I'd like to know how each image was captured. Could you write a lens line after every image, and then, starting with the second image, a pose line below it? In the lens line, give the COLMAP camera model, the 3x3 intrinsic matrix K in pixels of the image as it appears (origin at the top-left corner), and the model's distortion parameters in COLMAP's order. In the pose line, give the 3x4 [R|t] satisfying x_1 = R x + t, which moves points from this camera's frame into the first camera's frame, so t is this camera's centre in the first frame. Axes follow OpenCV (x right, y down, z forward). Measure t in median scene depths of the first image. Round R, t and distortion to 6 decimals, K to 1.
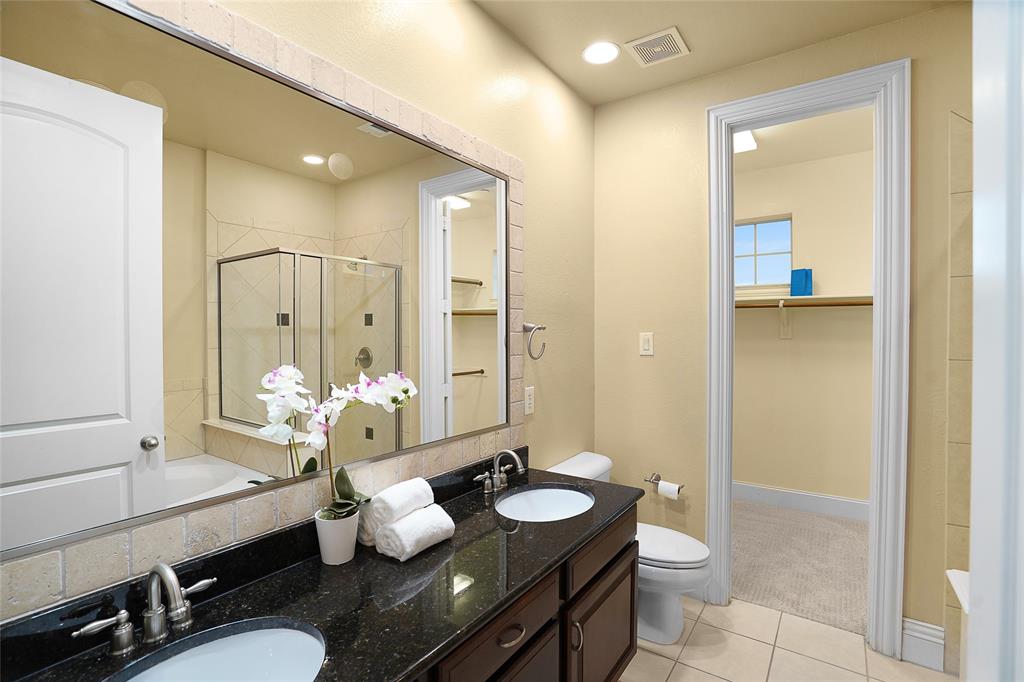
lens RADIAL K [[476.0, 0, 512.0], [0, 476.0, 341.0], [0, 0, 1]] dist [-0.046384, -0.000087]
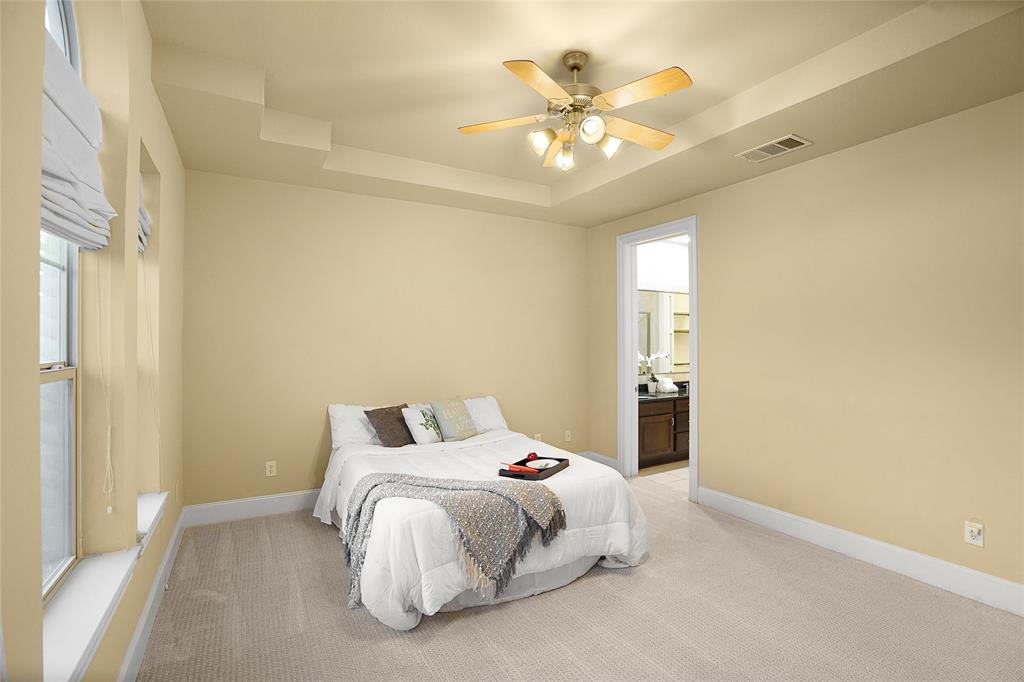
lens RADIAL K [[476.0, 0, 512.0], [0, 476.0, 341.0], [0, 0, 1]] dist [-0.046384, -0.000087]
pose [[0.902586, -0.006326, -0.430463, 0.090820], [-0.003946, 0.999728, -0.022966, 0.016382], [0.430491, 0.022428, 0.902316, -0.878938]]
